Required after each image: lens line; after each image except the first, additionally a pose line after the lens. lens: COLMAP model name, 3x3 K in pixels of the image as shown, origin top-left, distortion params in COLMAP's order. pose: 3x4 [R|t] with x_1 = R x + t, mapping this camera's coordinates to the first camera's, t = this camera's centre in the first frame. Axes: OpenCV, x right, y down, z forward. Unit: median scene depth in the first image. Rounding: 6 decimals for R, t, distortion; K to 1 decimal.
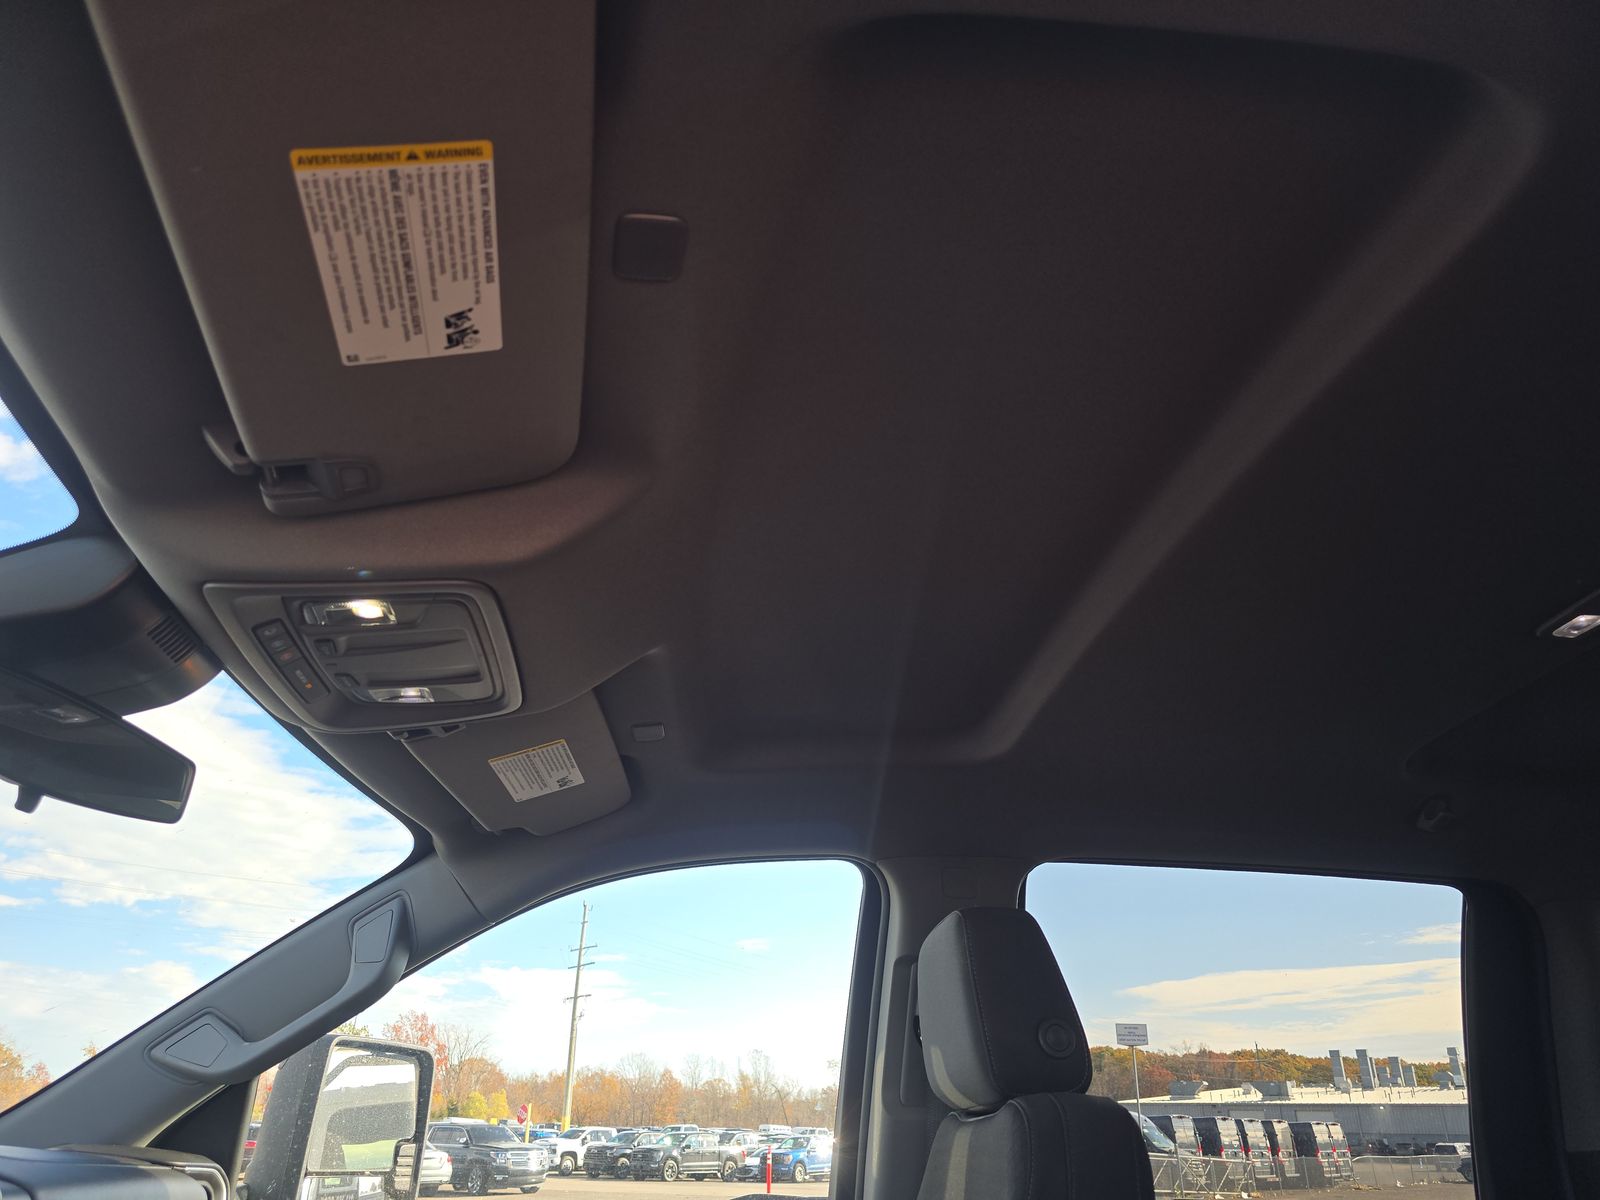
lens RADIAL K [[1086.5, 0, 792.6], [0, 1086.5, 616.4], [0, 0, 1]] dist [0.052403, -0.039582]
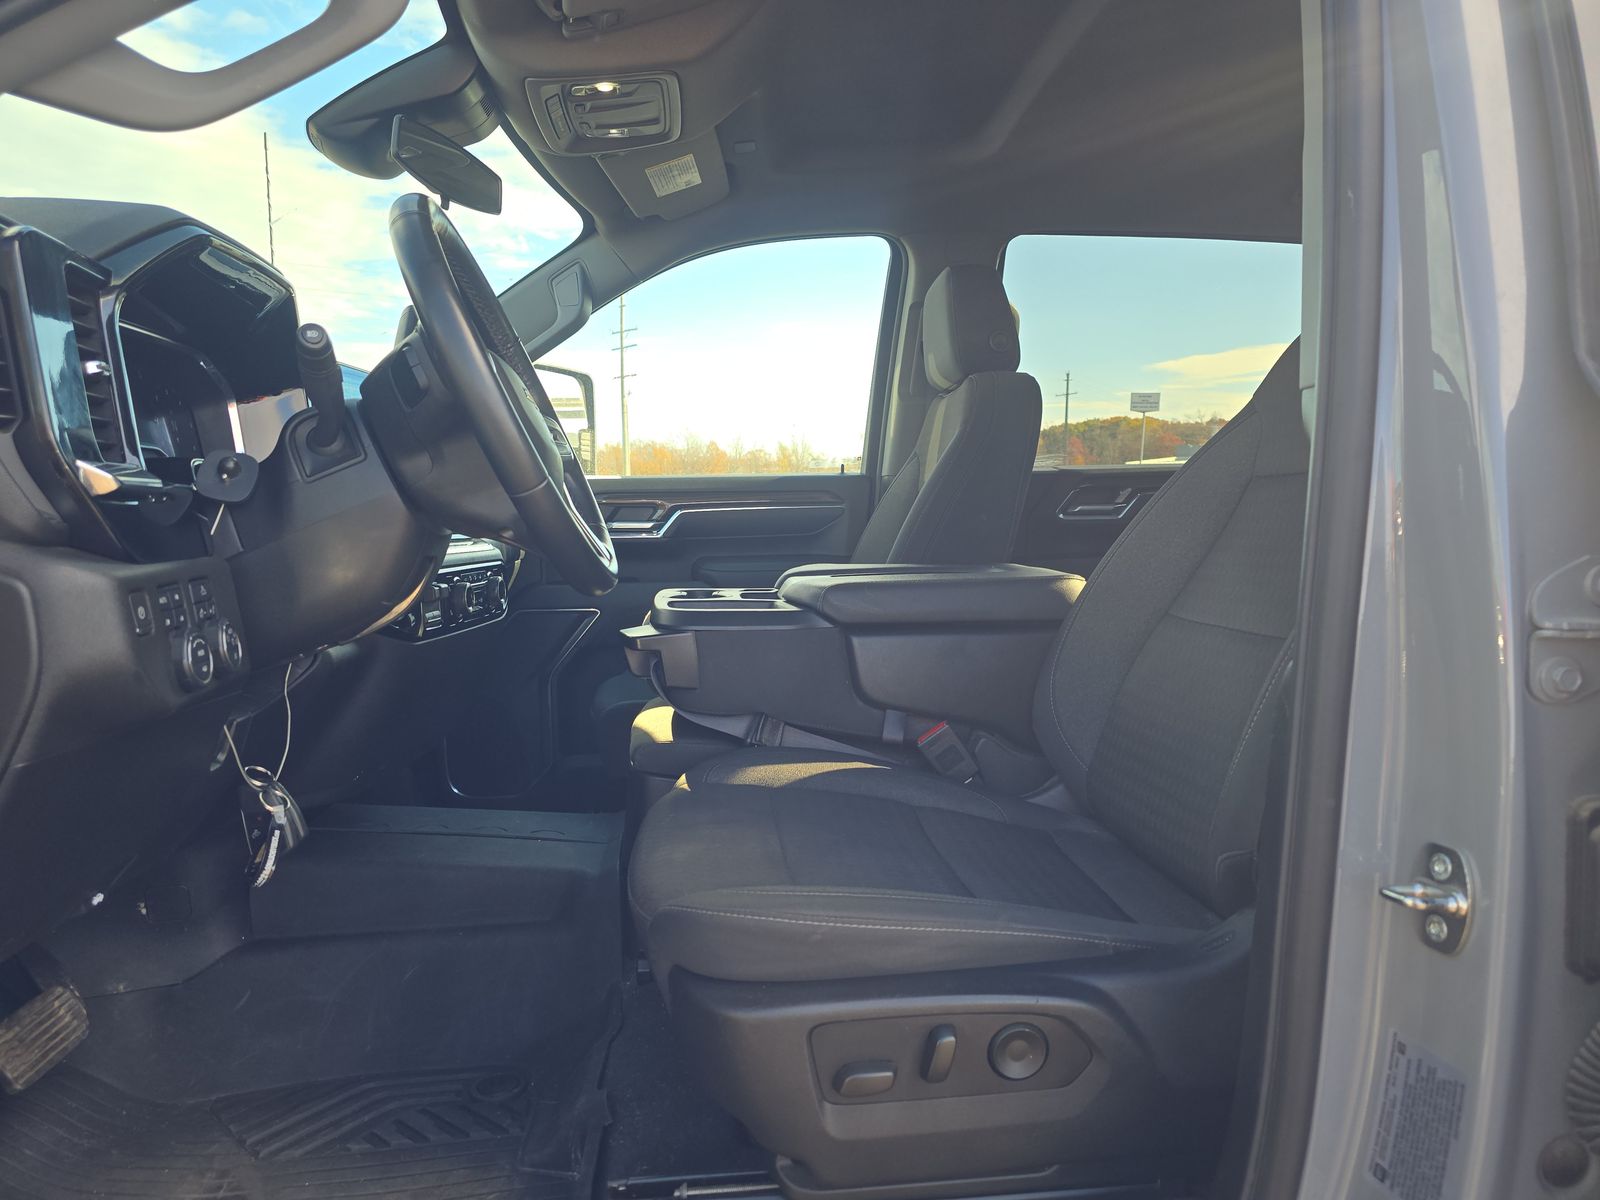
lens RADIAL K [[1086.5, 0, 813.0], [0, 1086.5, 620.9], [0, 0, 1]] dist [0.052403, -0.039582]
pose [[0.999849, -0.009232, -0.014755, -0.022916], [0.015622, 0.849823, 0.526837, -0.125028], [0.007675, -0.526988, 0.849838, -0.589033]]
